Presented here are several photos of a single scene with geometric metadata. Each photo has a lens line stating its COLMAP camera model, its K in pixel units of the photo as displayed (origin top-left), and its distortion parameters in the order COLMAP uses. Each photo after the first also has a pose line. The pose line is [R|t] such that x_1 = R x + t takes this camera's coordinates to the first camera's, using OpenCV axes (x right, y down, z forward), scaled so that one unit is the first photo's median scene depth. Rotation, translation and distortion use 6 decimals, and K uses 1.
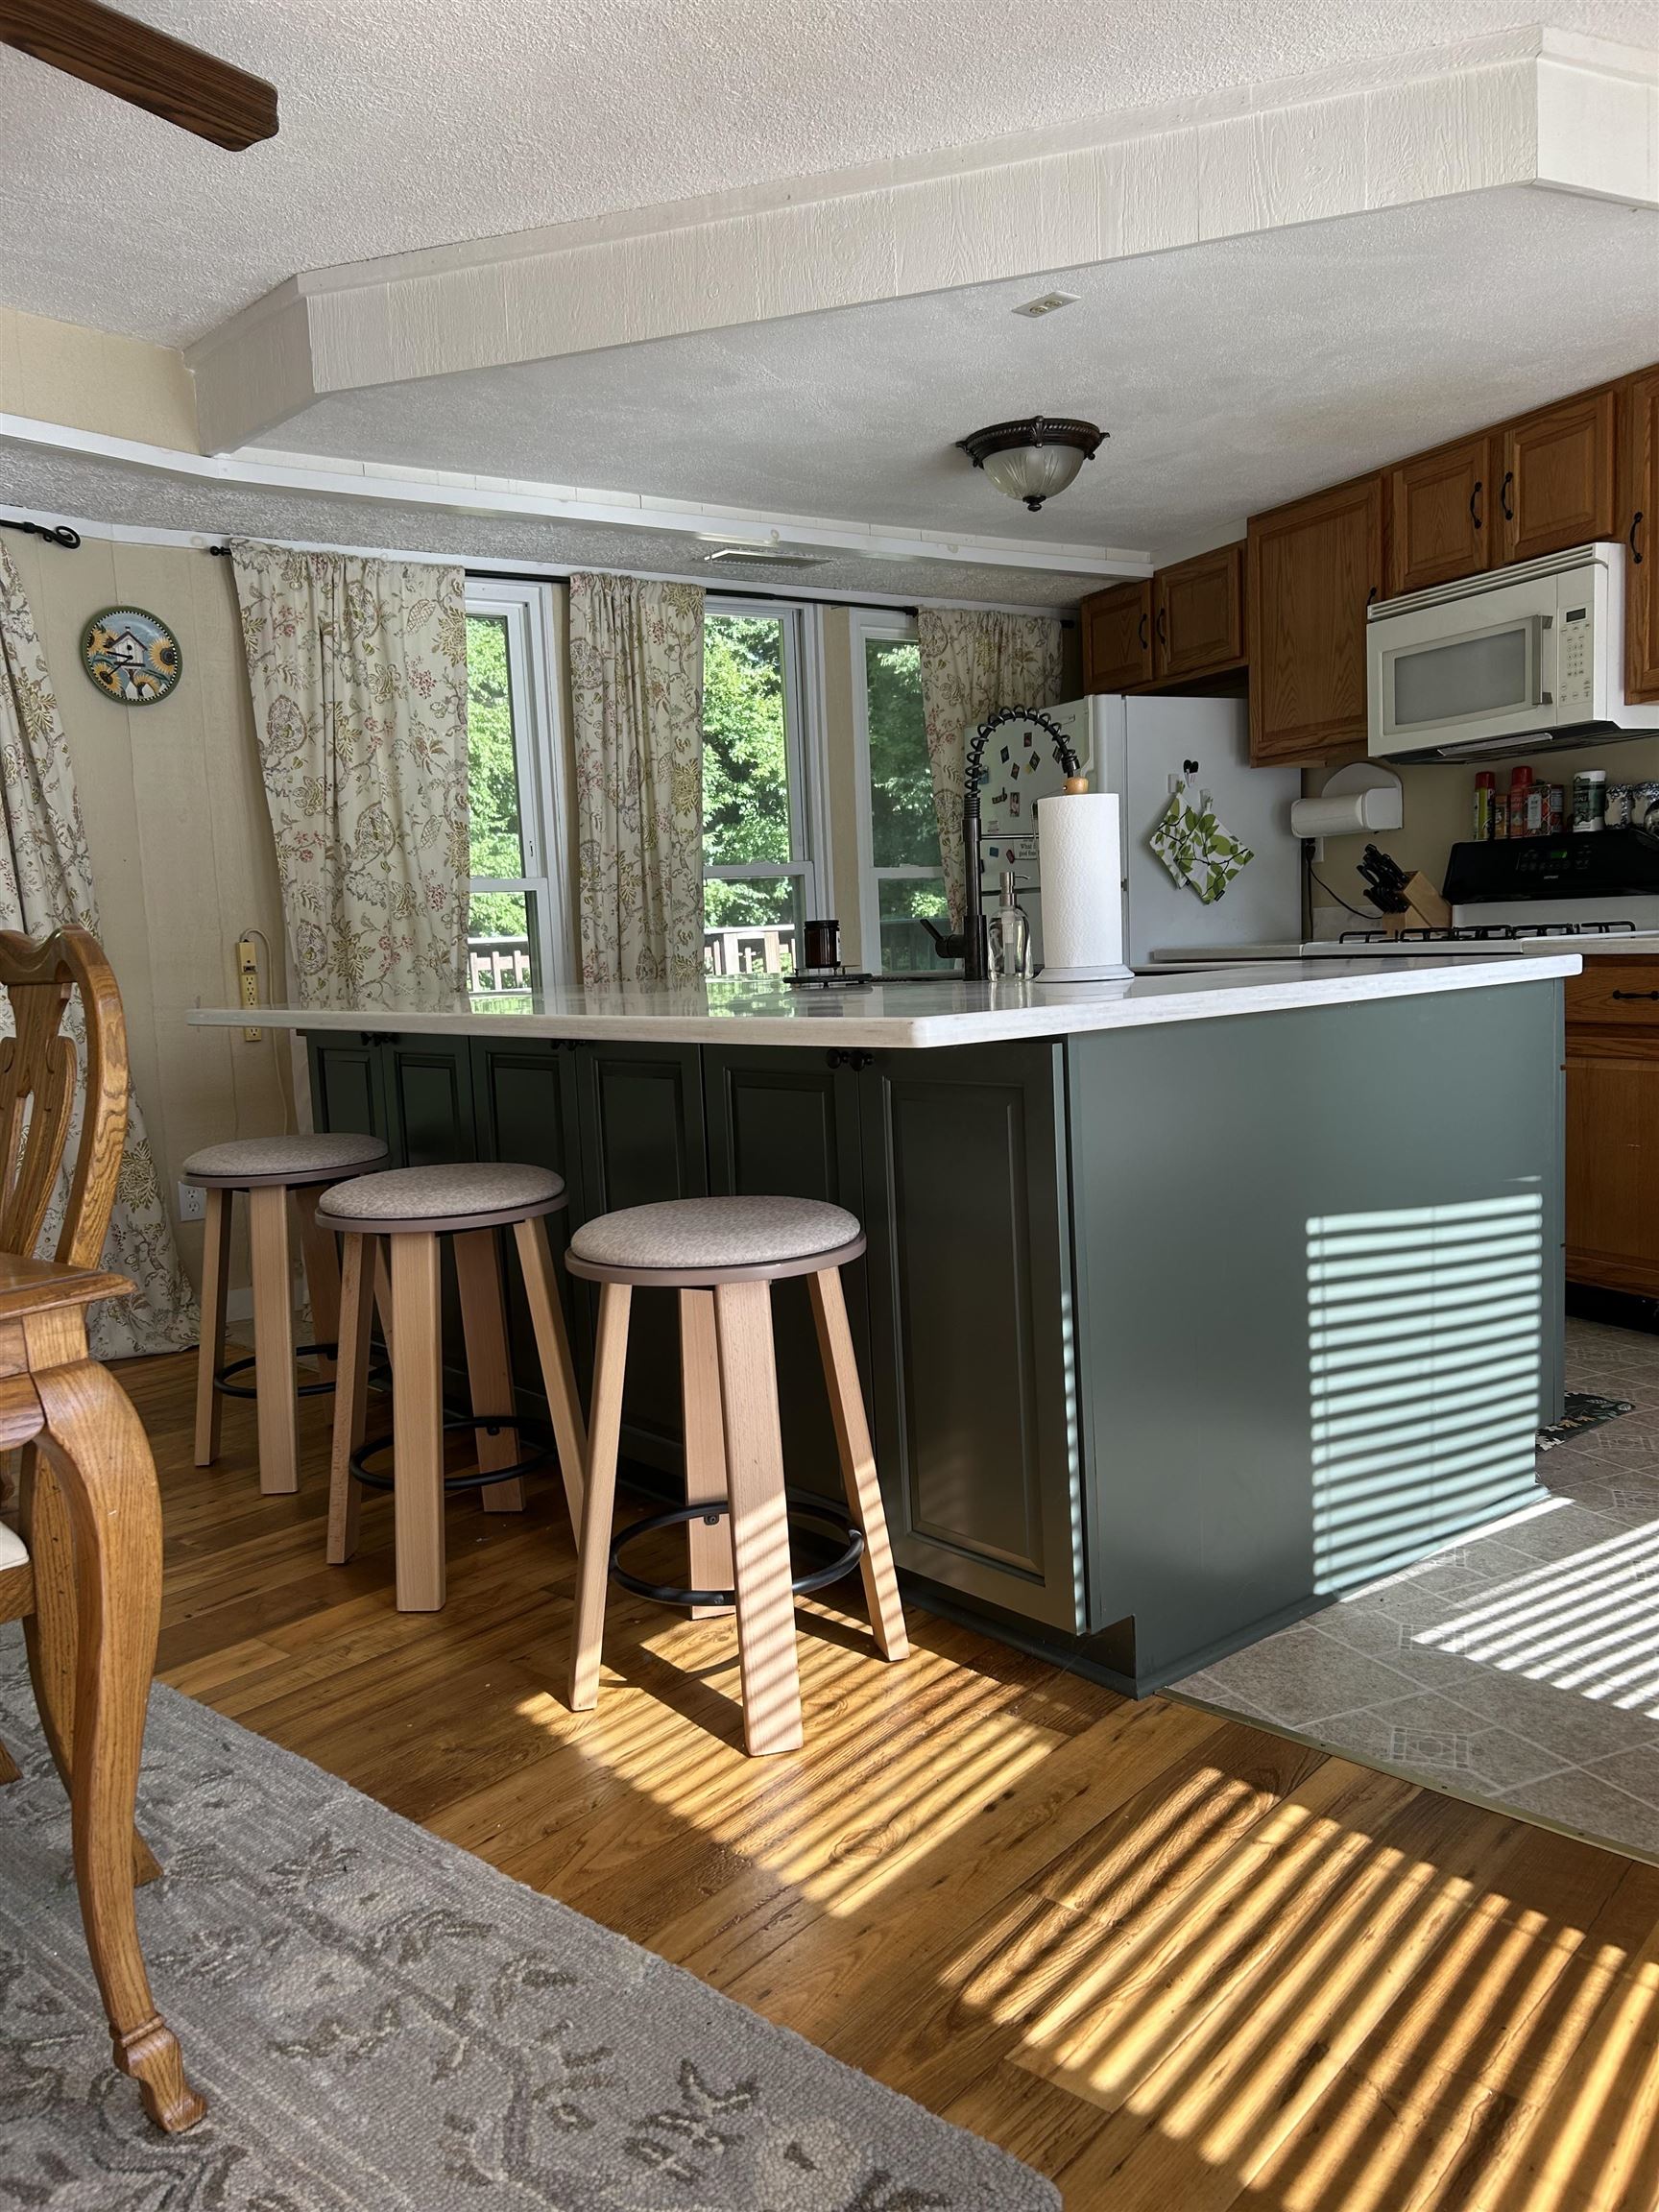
lens RADIAL K [[1667.2, 0, 828.1], [0, 1667.2, 1120.4], [0, 0, 1]] dist [0.047292, -0.046543]
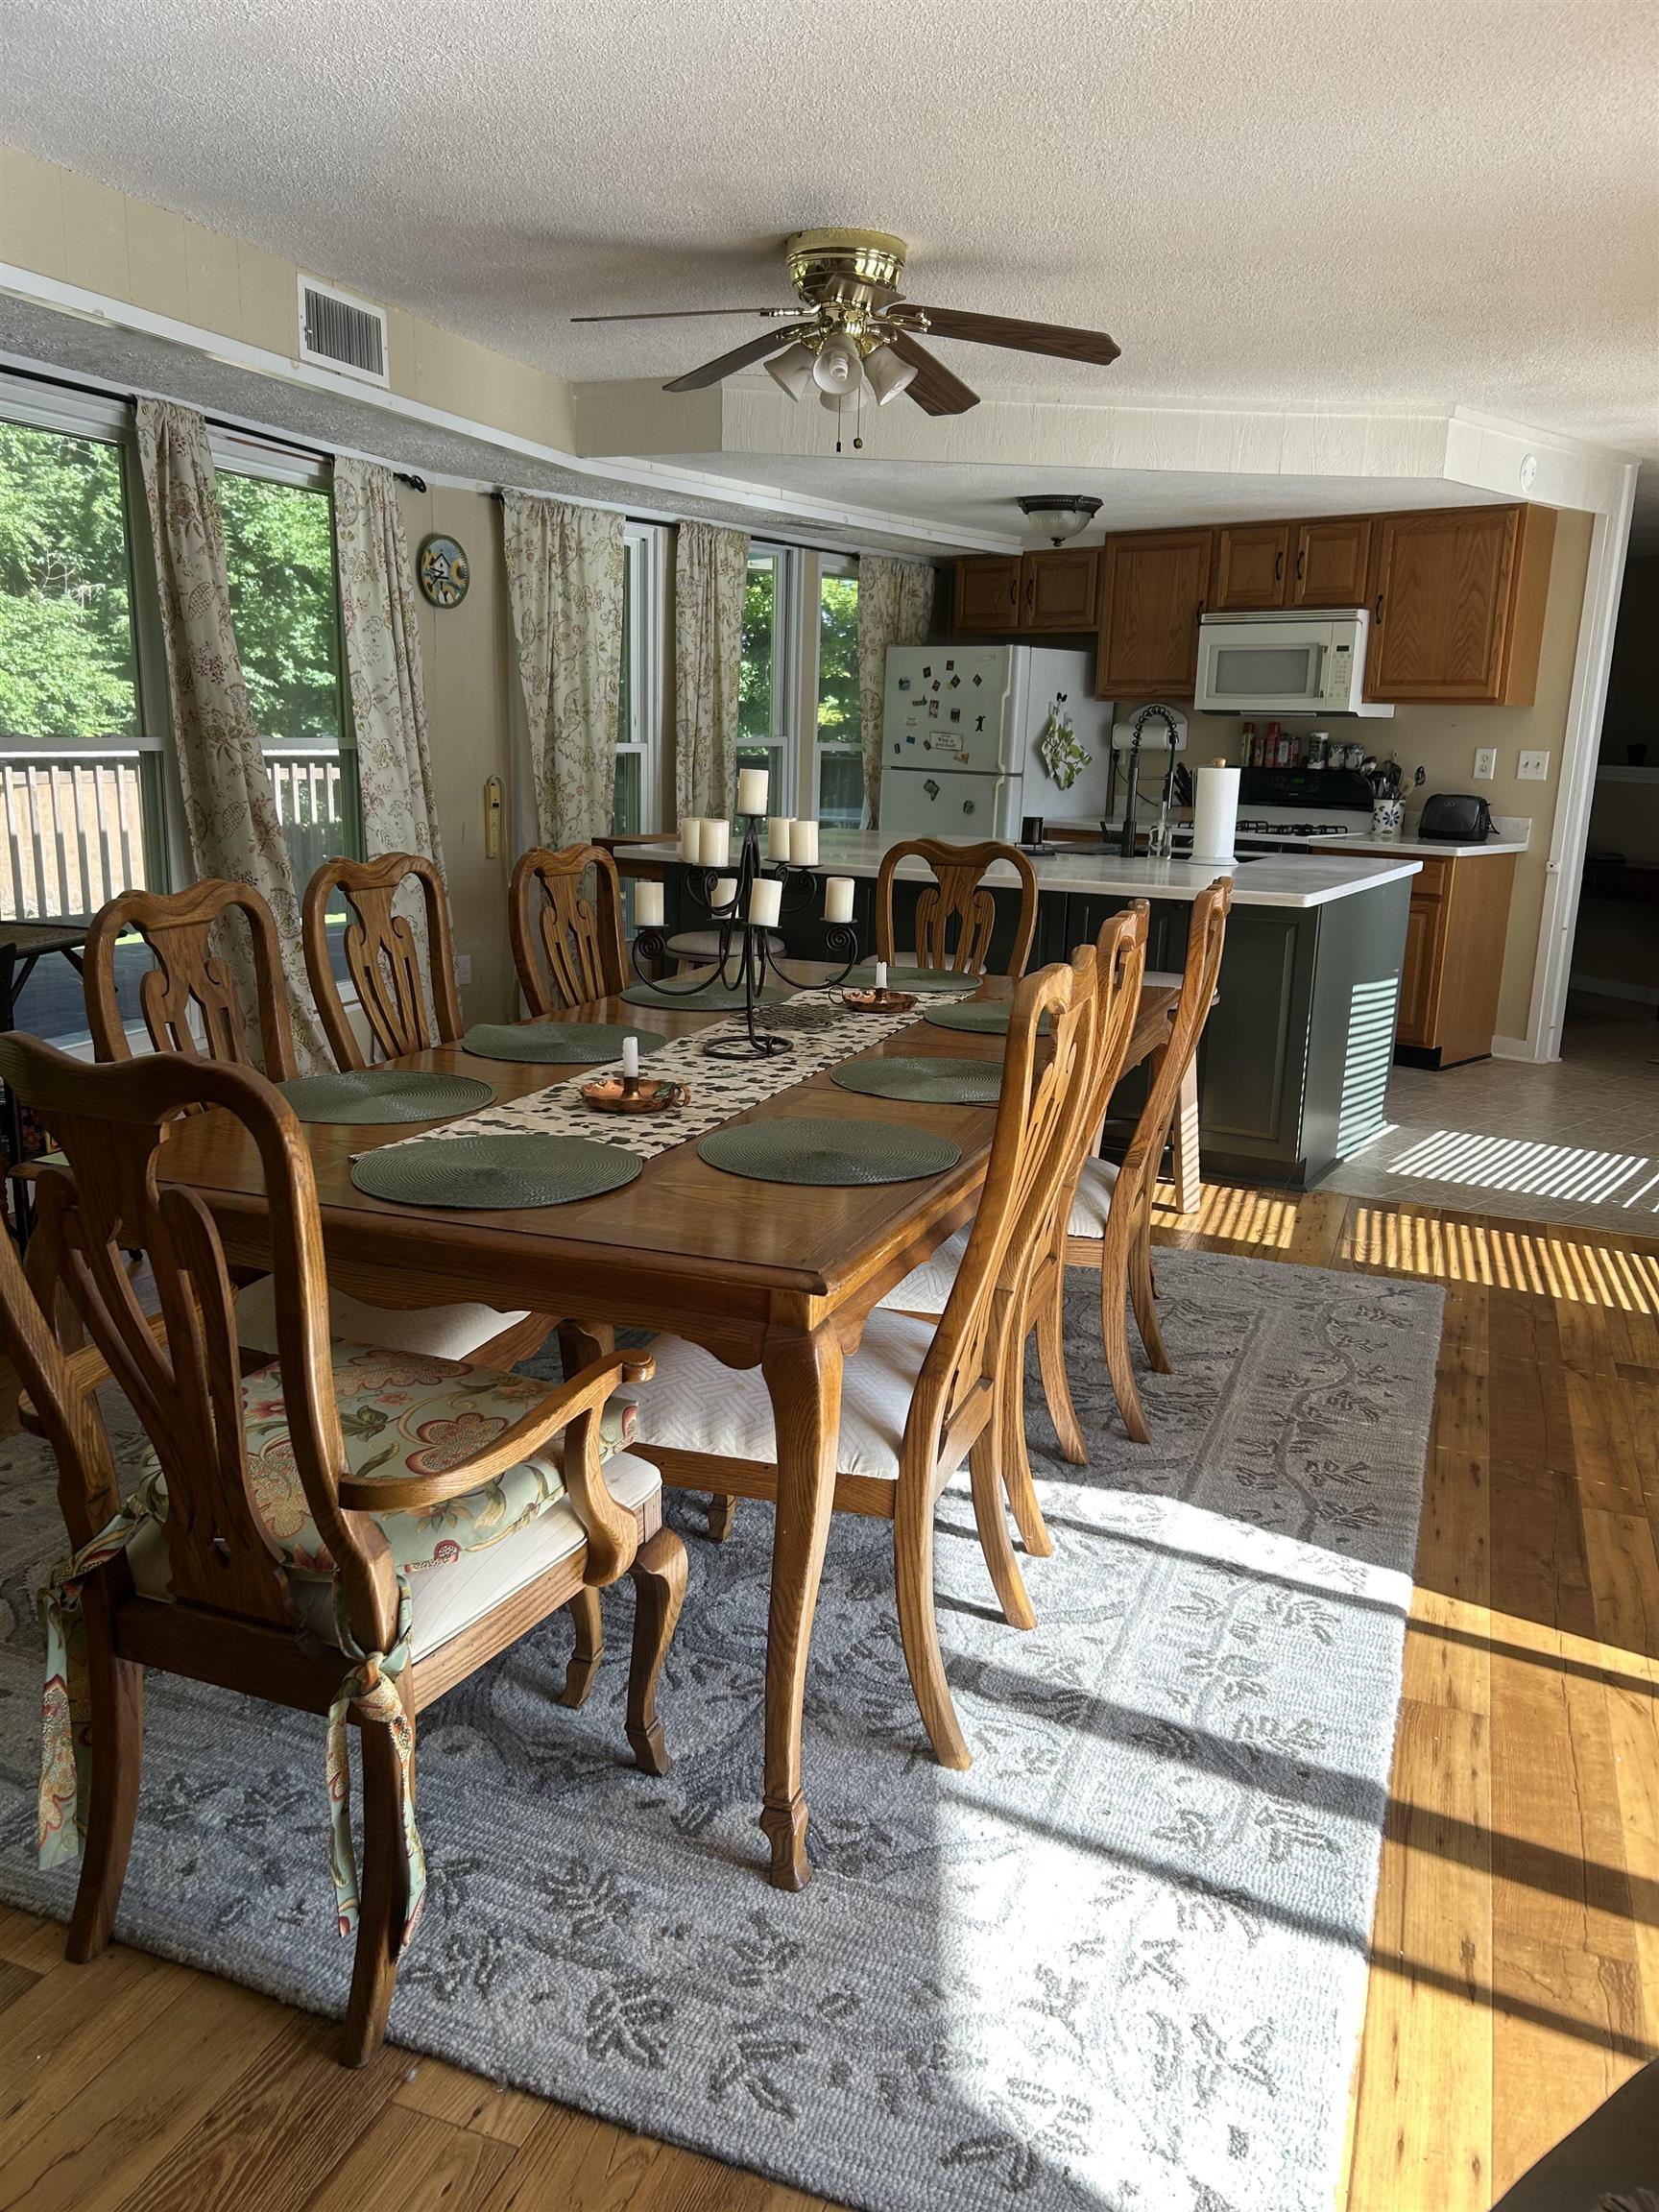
lens RADIAL K [[1667.2, 0, 848.2], [0, 1667.2, 1109.8], [0, 0, 1]] dist [0.047292, -0.046543]
pose [[0.933143, -0.009475, 0.359381, -0.585555], [-0.030247, 0.994039, 0.104745, 0.006282], [-0.358231, -0.108612, 0.927294, -0.421974]]
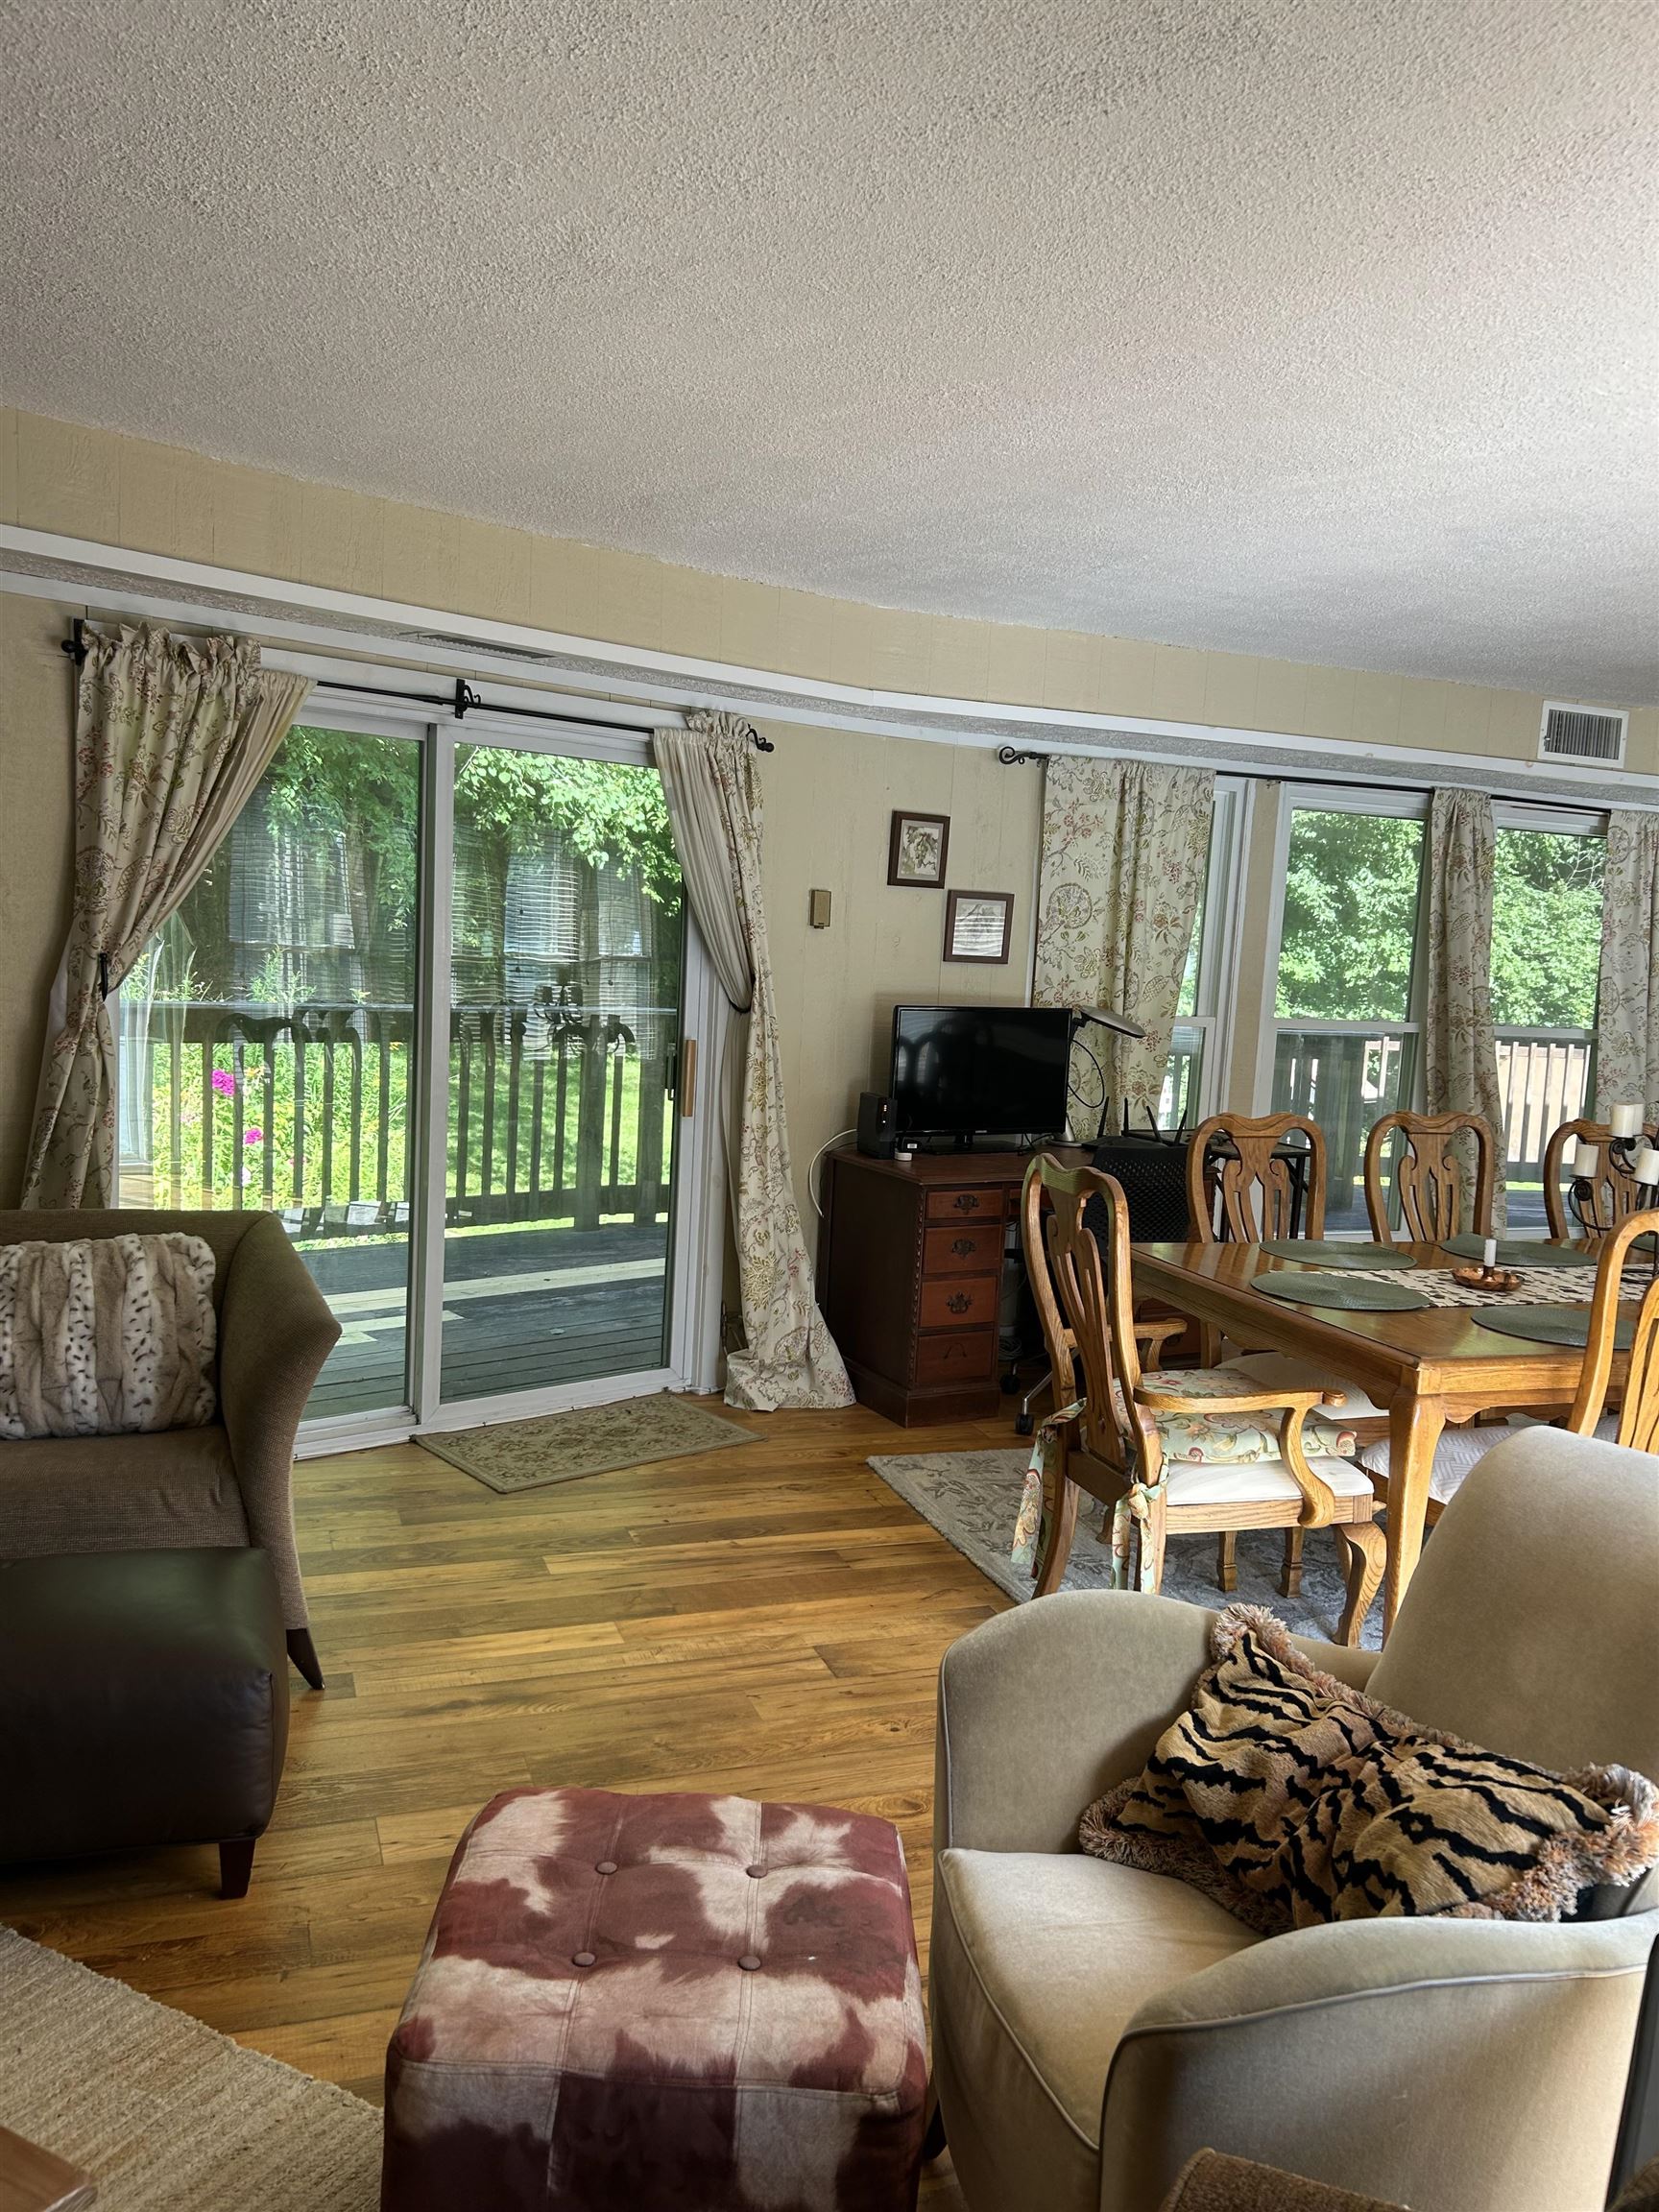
lens RADIAL K [[1667.2, 0, 836.9], [0, 1667.2, 1114.6], [0, 0, 1]] dist [0.047292, -0.046543]
pose [[0.871836, 0.147875, -0.466942, -0.356812], [-0.151236, 0.988026, 0.030522, 0.005665], [0.465864, 0.044008, 0.883761, -0.758879]]
